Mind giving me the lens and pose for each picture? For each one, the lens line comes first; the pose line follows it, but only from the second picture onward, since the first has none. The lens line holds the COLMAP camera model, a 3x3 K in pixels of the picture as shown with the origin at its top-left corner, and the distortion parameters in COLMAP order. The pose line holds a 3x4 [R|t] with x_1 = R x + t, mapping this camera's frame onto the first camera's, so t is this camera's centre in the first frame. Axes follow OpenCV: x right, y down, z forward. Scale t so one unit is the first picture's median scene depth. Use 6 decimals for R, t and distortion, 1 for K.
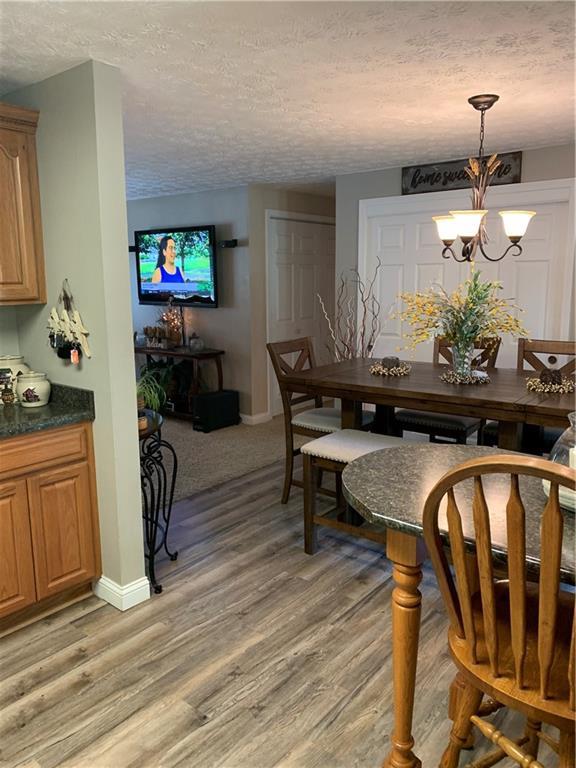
lens RADIAL K [[601.5, 0, 282.9], [0, 601.5, 385.4], [0, 0, 1]] dist [0.034411, -0.031457]
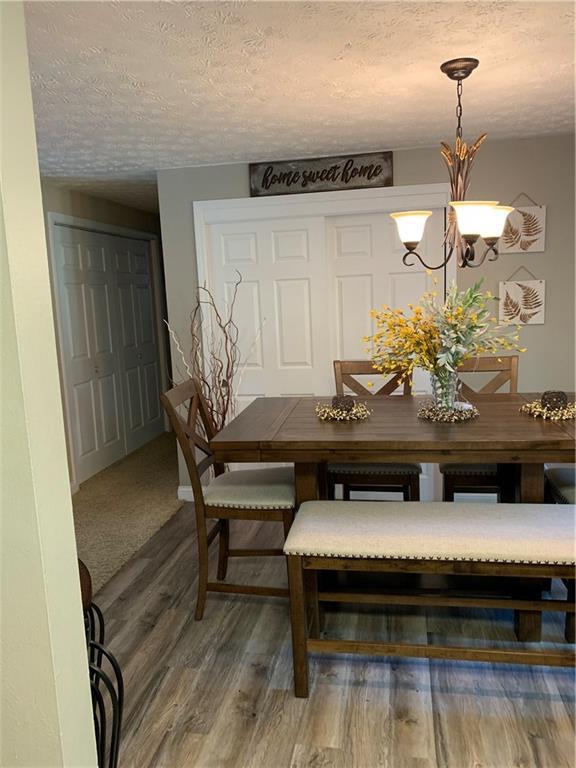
lens RADIAL K [[601.5, 0, 287.9], [0, 601.5, 385.5], [0, 0, 1]] dist [0.034411, -0.031457]
pose [[0.873111, -0.104008, 0.476297, -0.223821], [0.122030, 0.992502, -0.006964, -0.057776], [-0.472001, 0.064203, 0.879257, 0.330288]]
